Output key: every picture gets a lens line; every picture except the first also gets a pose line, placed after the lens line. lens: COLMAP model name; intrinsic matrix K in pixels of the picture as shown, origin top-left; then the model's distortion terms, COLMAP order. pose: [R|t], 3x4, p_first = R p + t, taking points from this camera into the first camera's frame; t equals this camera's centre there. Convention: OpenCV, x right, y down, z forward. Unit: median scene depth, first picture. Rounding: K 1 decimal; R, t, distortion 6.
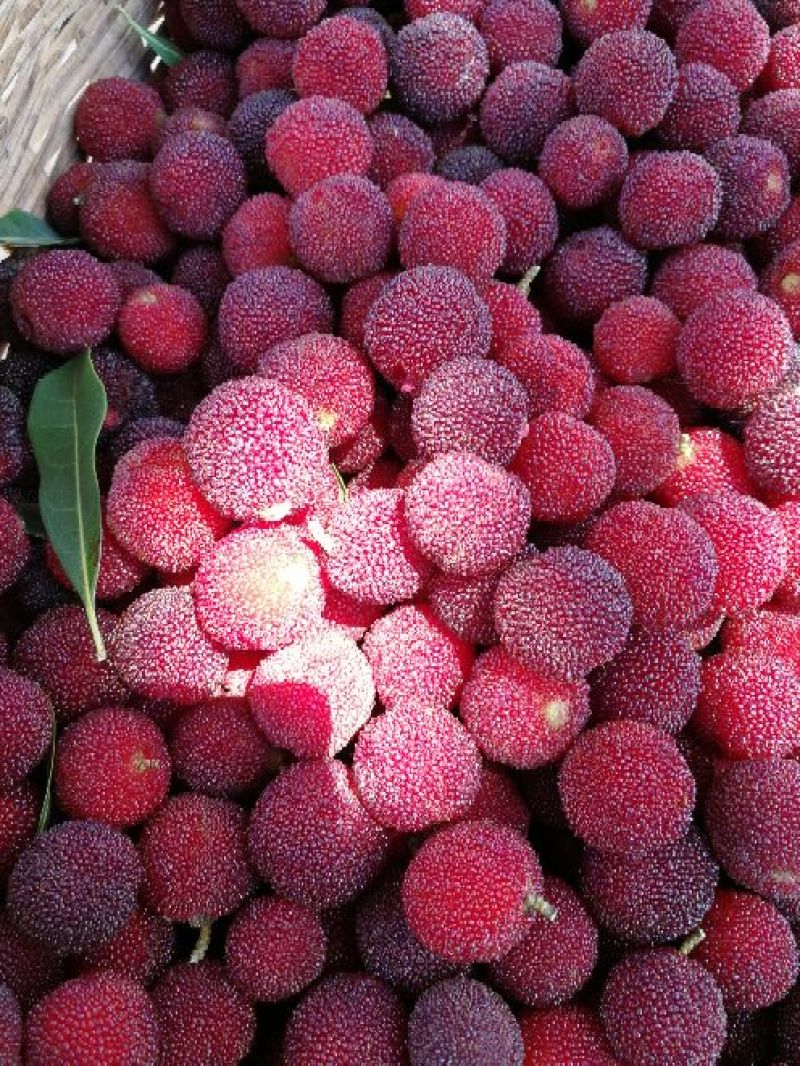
lens RADIAL K [[920.8, 0, 398.5], [0, 920.8, 534.7], [0, 0, 1]] dist [-0.017018, -0.012630]
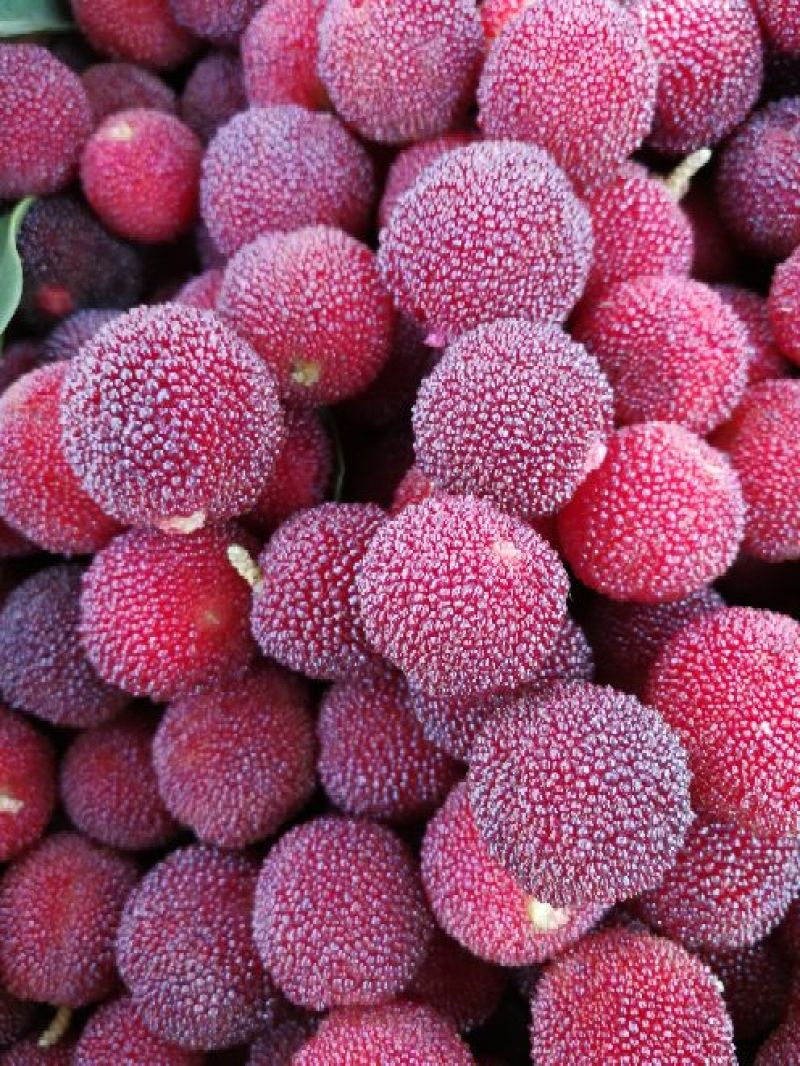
lens RADIAL K [[920.8, 0, 401.9], [0, 920.8, 531.1], [0, 0, 1]] dist [-0.017018, -0.012630]
pose [[0.968539, 0.187804, -0.163286, 0.107757], [-0.150434, 0.964505, 0.217027, -0.158289], [0.198248, -0.185635, 0.962412, 0.345454]]
